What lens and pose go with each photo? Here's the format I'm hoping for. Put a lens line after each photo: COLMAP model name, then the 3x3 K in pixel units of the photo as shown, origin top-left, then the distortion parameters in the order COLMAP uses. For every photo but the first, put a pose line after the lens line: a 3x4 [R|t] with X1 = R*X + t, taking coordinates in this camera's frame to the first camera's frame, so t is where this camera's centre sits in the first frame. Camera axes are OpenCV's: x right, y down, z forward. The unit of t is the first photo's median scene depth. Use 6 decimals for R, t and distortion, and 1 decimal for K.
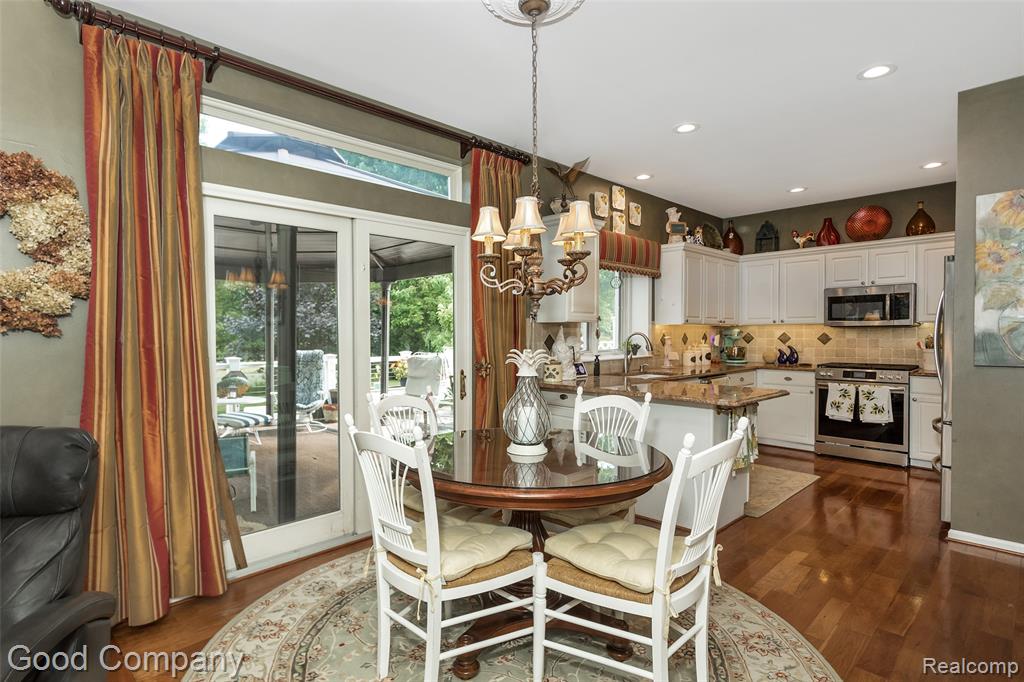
lens RADIAL K [[459.7, 0, 497.0], [0, 459.7, 322.1], [0, 0, 1]] dist [-0.001598, -0.001156]
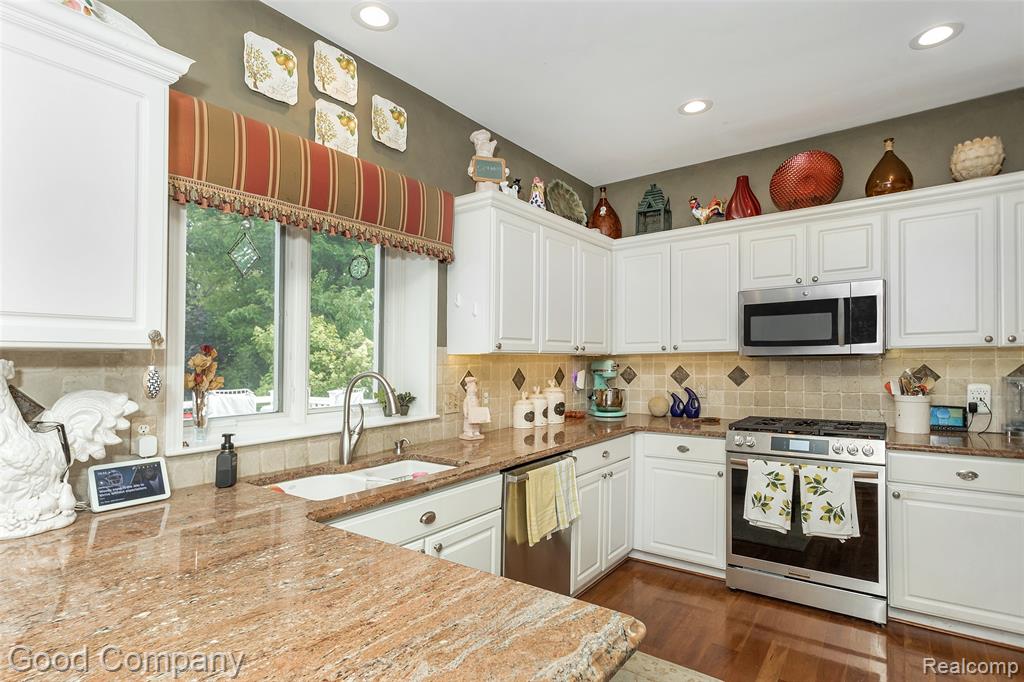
lens RADIAL K [[506.8, 0, 513.6], [0, 506.8, 347.2], [0, 0, 1]] dist [-0.002188, 0.000752]
pose [[0.976932, -0.001460, 0.213545, 0.308487], [0.003422, 0.999955, -0.008817, 0.003344], [-0.213522, 0.009345, 0.976893, 0.451118]]
